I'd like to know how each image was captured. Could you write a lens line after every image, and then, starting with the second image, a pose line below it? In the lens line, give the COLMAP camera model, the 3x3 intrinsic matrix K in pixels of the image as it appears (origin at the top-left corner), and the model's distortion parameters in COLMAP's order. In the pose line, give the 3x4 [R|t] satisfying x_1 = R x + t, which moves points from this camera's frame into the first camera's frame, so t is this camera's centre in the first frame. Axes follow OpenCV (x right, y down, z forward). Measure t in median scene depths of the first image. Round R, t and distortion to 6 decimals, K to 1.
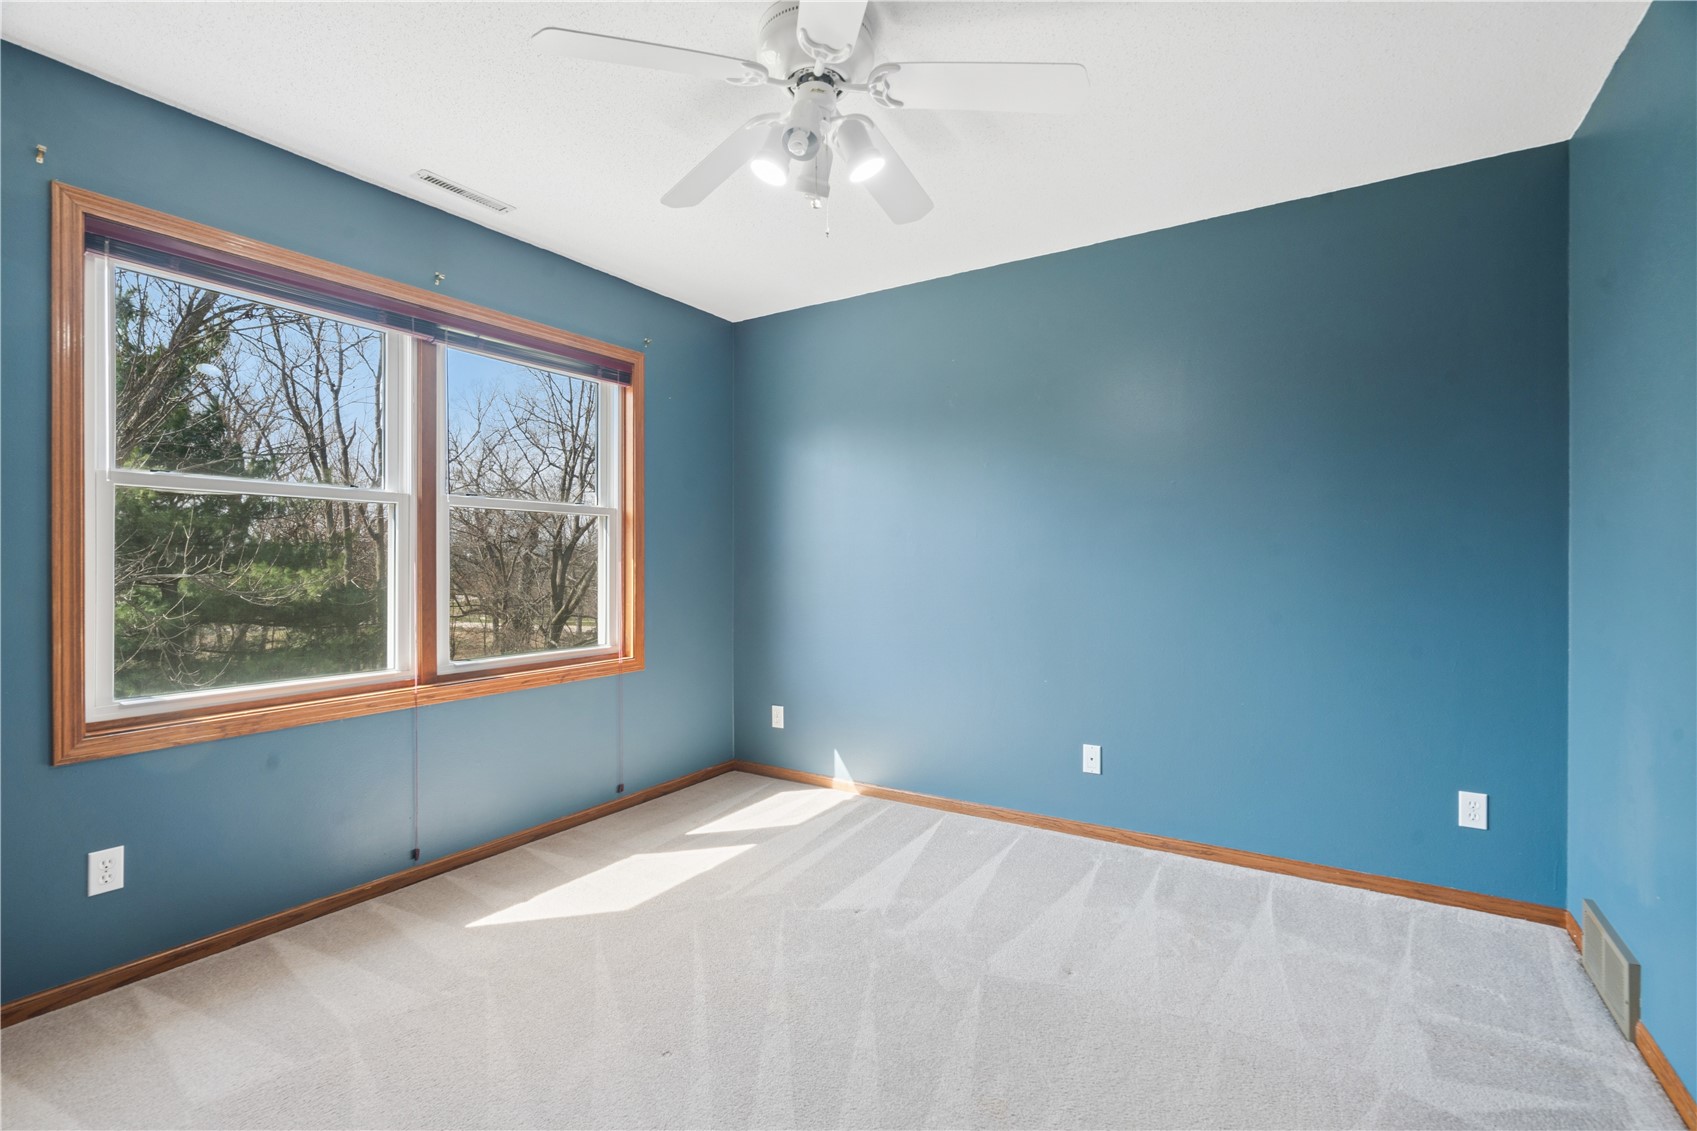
lens RADIAL K [[779.9, 0, 860.2], [0, 779.9, 563.7], [0, 0, 1]] dist [-0.009866, 0.000033]
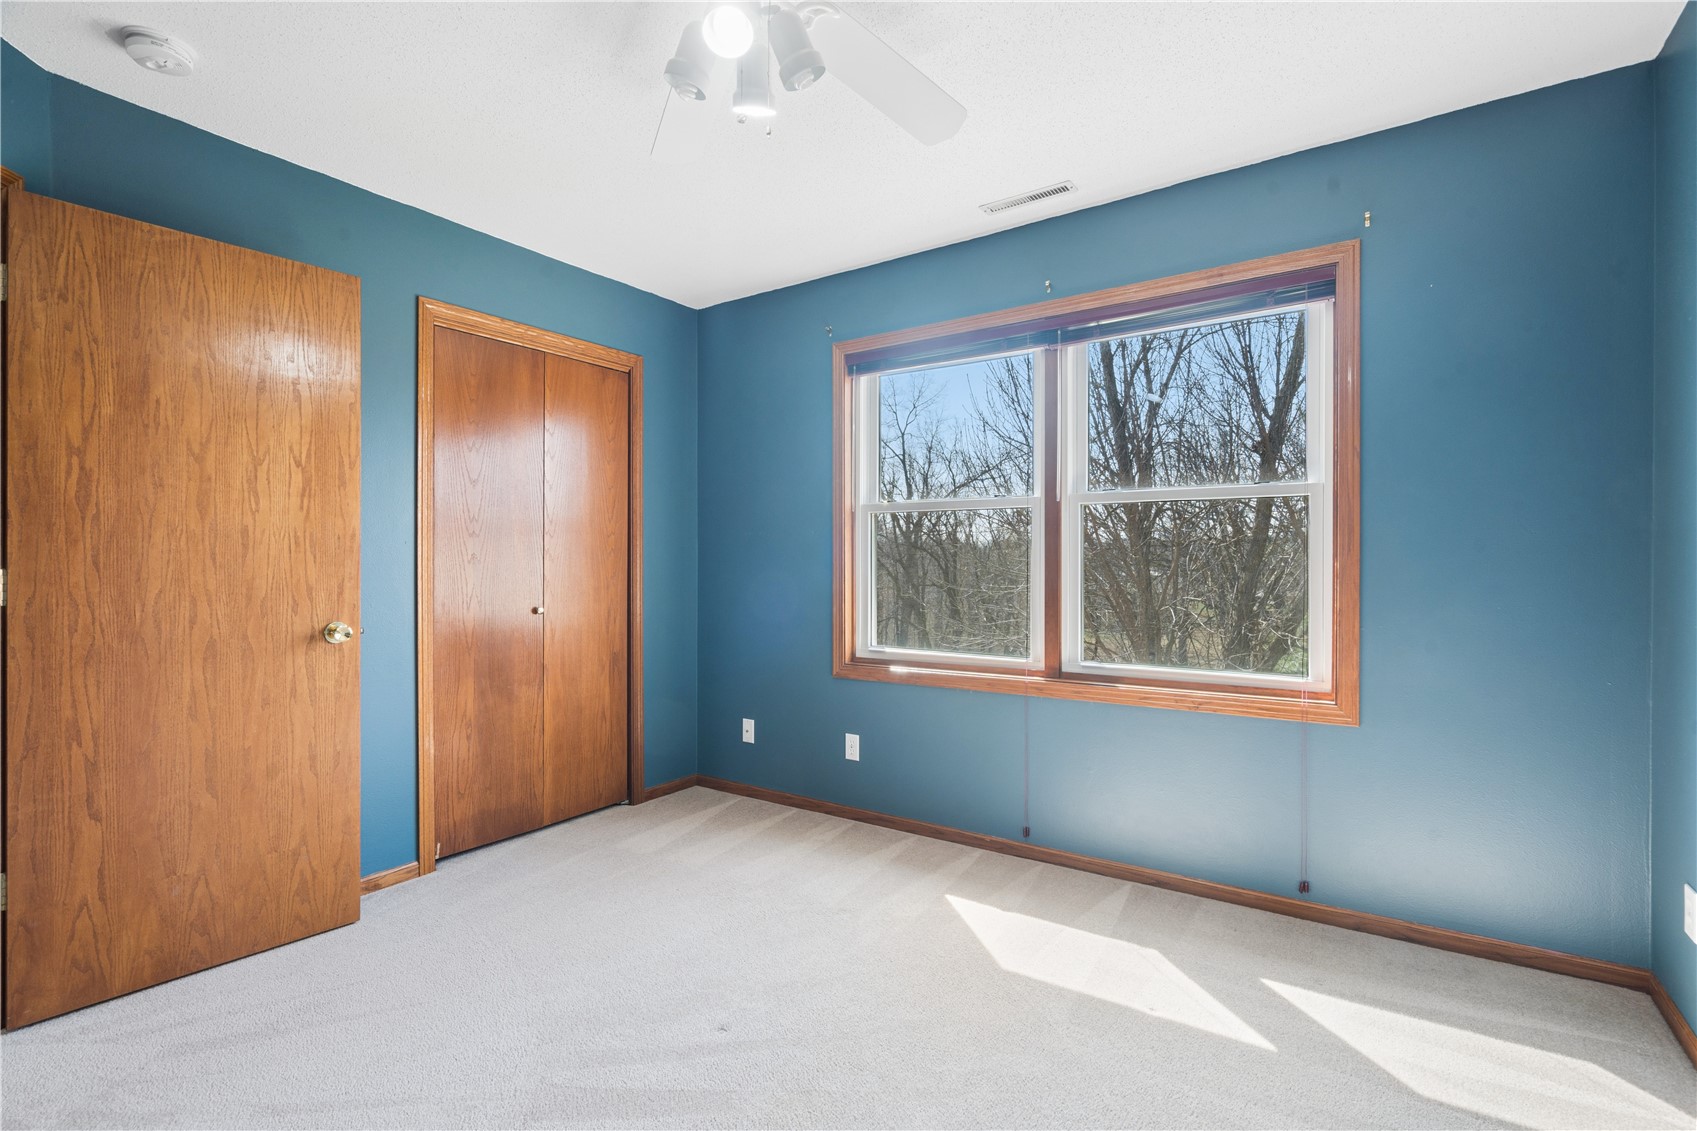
lens RADIAL K [[779.9, 0, 859.9], [0, 779.9, 565.7], [0, 0, 1]] dist [-0.009866, 0.000033]
pose [[-0.050099, 0.007565, -0.998716, 0.493014], [-0.000381, 0.999971, 0.007593, -0.003527], [0.998744, 0.000761, -0.050094, 0.783455]]
